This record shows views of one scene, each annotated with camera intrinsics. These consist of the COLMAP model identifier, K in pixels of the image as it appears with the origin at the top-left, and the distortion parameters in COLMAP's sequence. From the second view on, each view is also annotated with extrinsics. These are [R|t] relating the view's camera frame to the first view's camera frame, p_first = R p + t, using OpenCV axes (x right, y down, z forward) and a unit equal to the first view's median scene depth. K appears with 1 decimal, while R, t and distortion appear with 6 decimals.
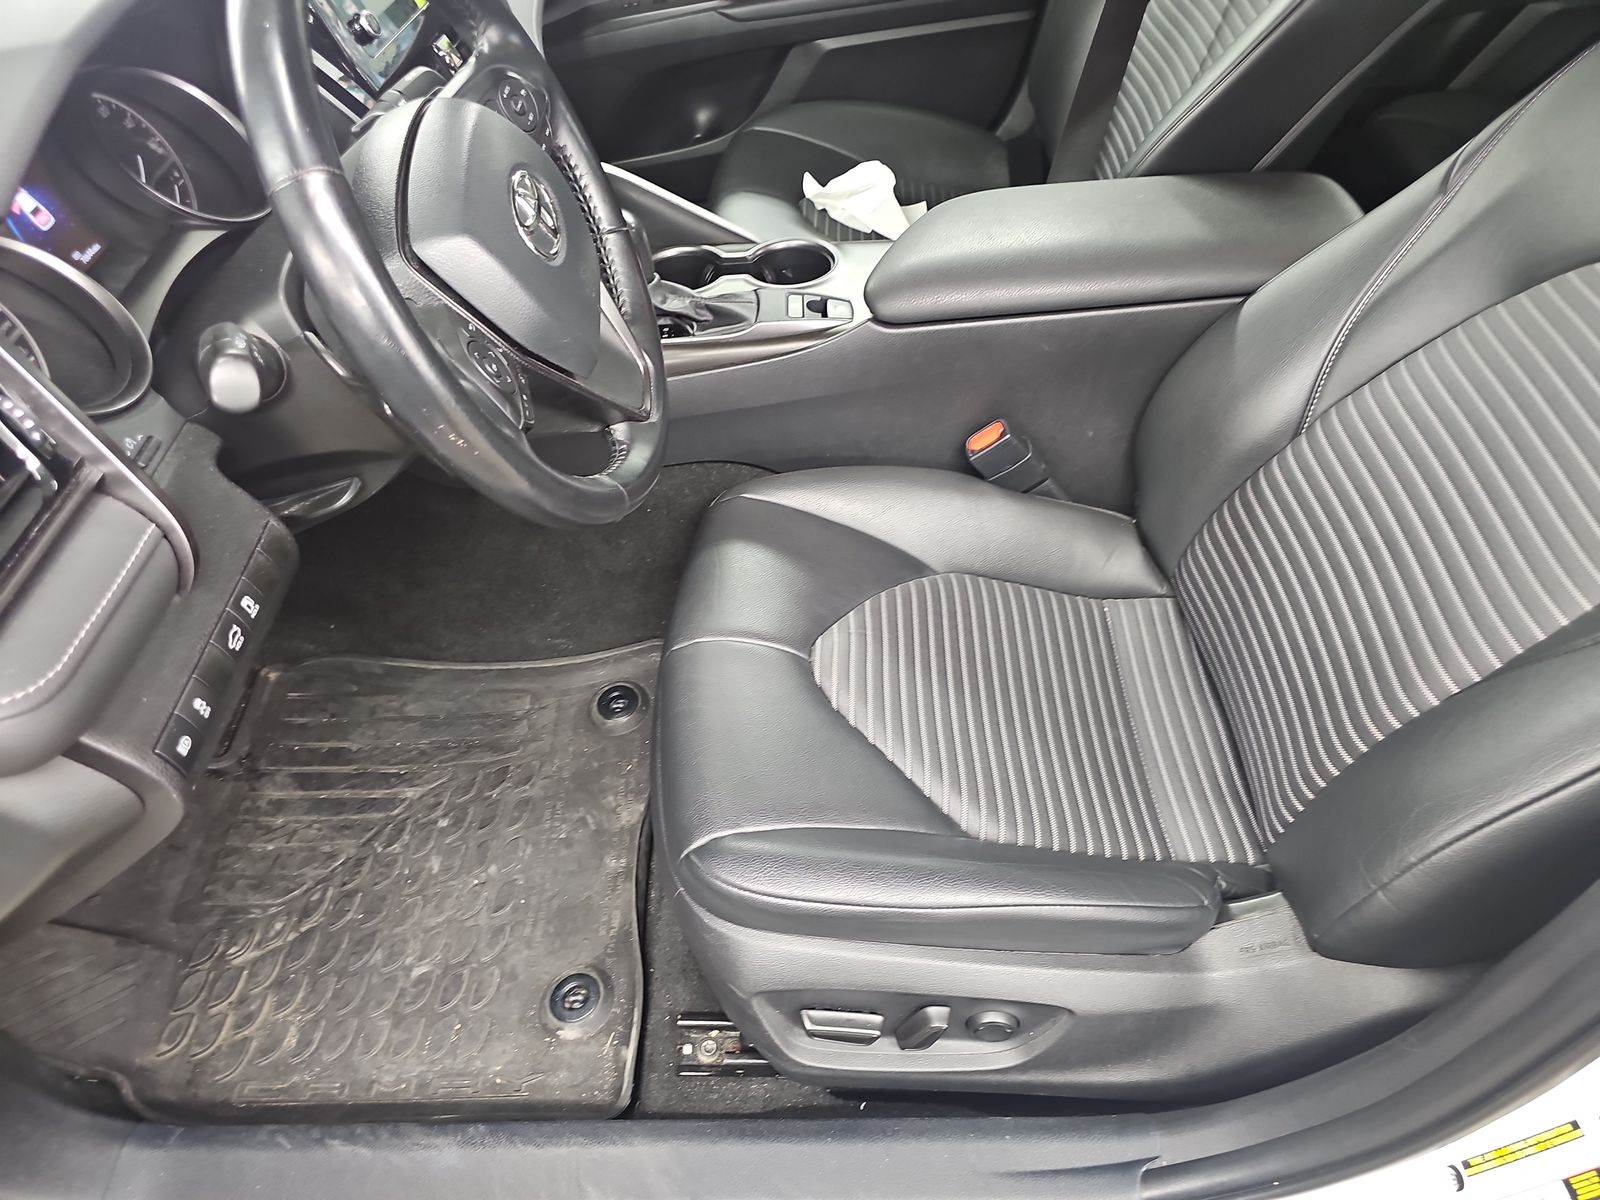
lens RADIAL K [[1064.3, 0, 800.0], [0, 1064.3, 600.0], [0, 0, 1]] dist [0.036617, -0.032077]
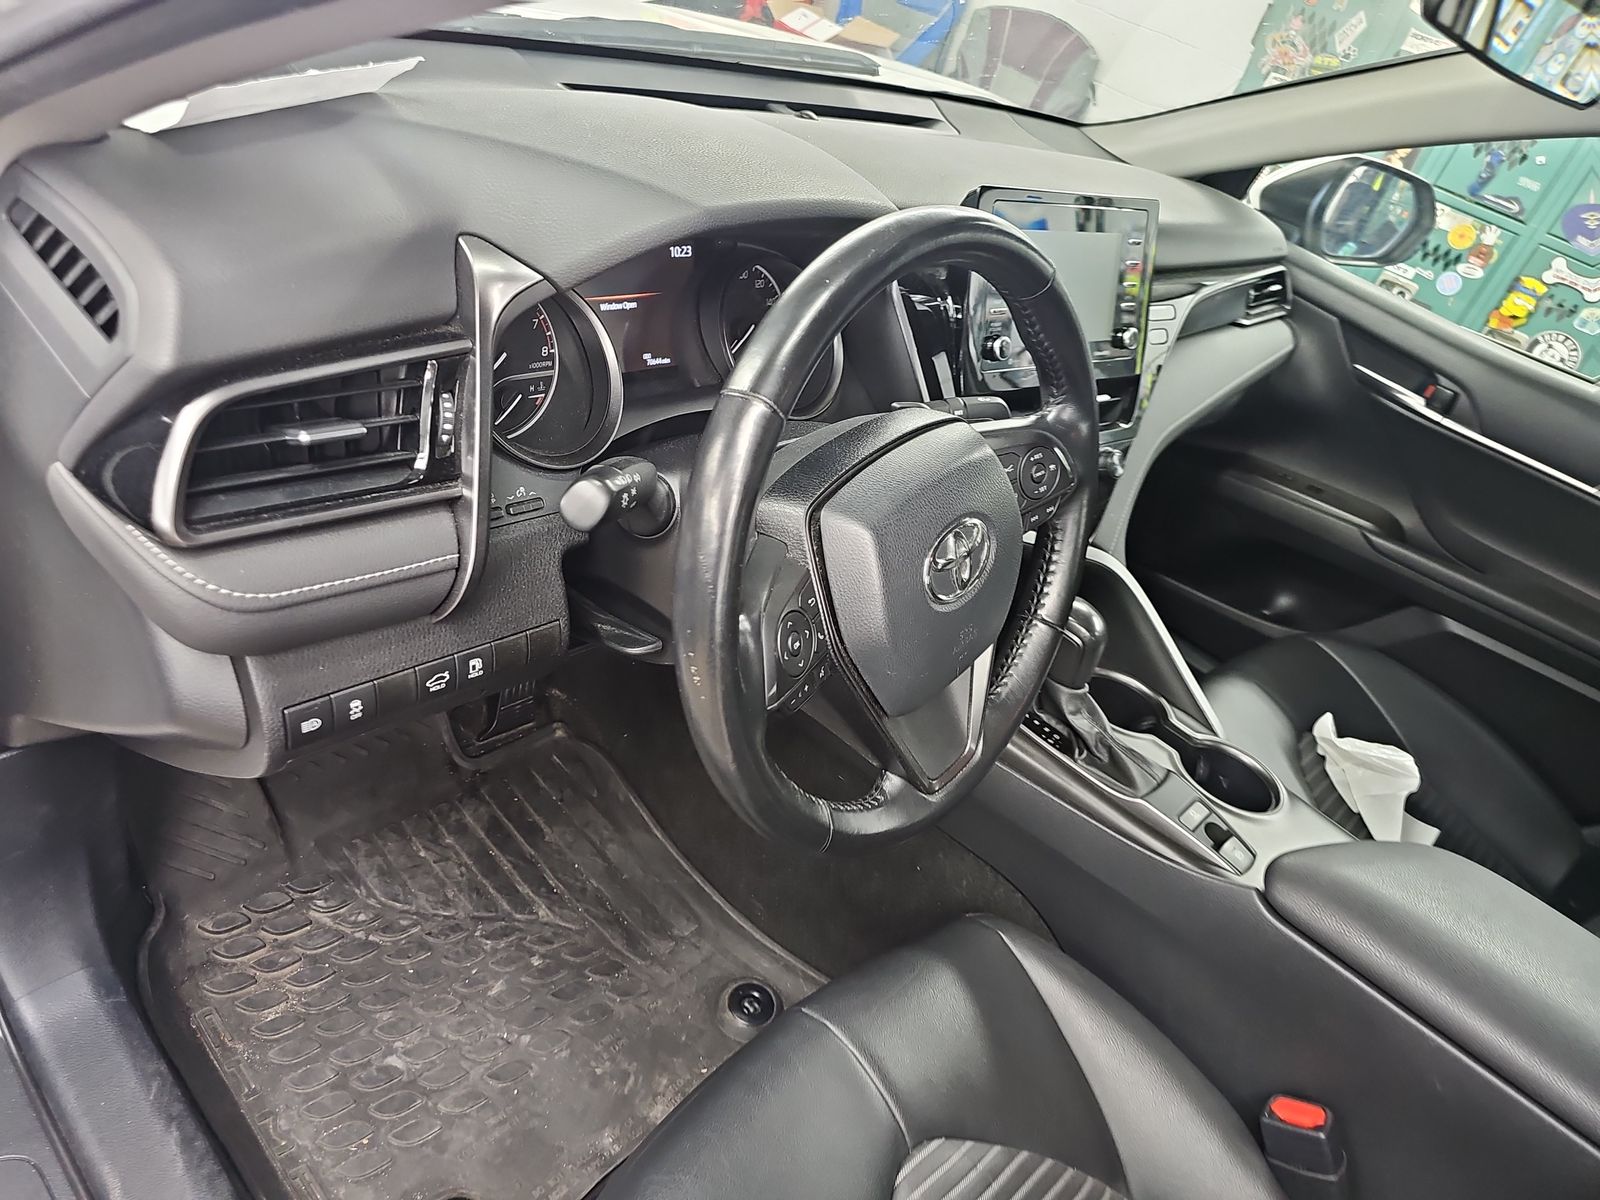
lens RADIAL K [[1074.7, 0, 794.1], [0, 1074.7, 581.4], [0, 0, 1]] dist [0.032699, -0.042955]
pose [[0.673869, 0.586271, -0.449652, 0.059584], [-0.696428, 0.707258, -0.121552, -0.079350], [0.246757, 0.395061, 0.884894, 0.077137]]
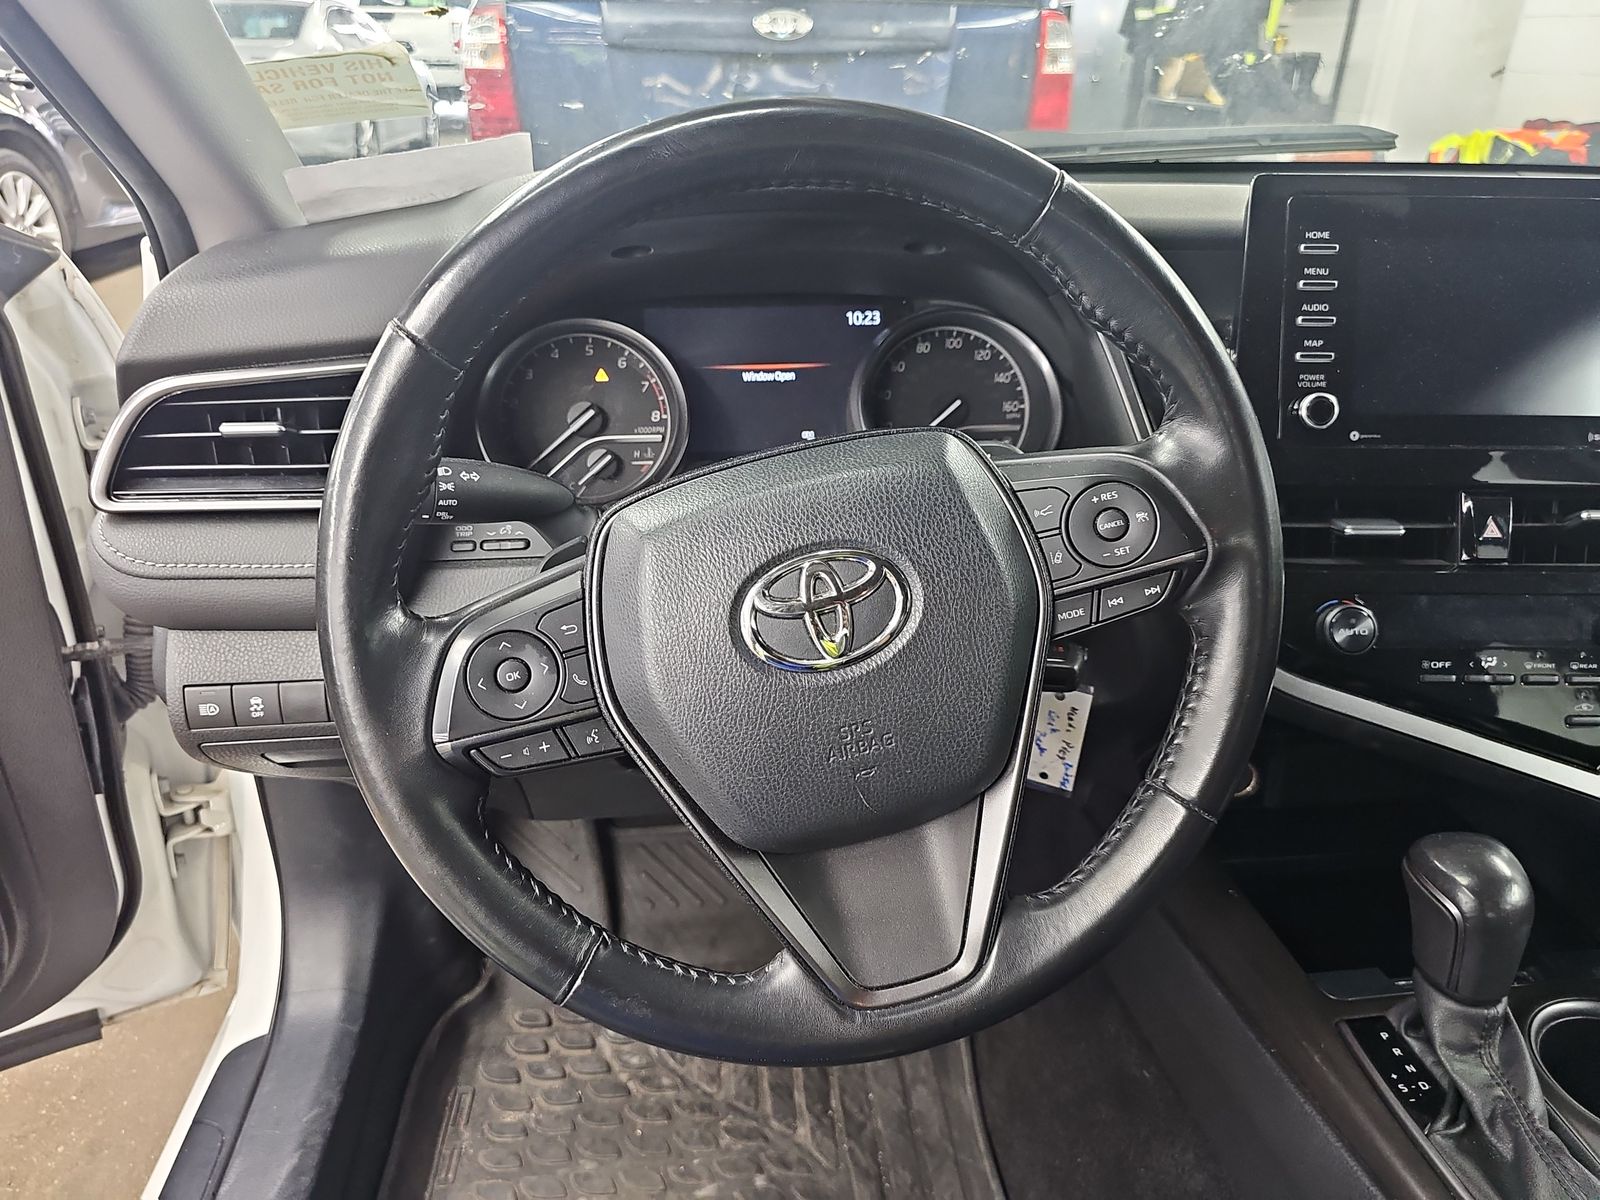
lens RADIAL K [[1088.4, 0, 800.0], [0, 1088.4, 600.0], [0, 0, 1]] dist [-0.002630, -0.004191]
pose [[0.100117, 0.473064, -0.875321, 0.187138], [-0.726306, 0.636029, 0.260666, -0.321558], [0.680041, 0.609654, 0.407267, 0.455304]]
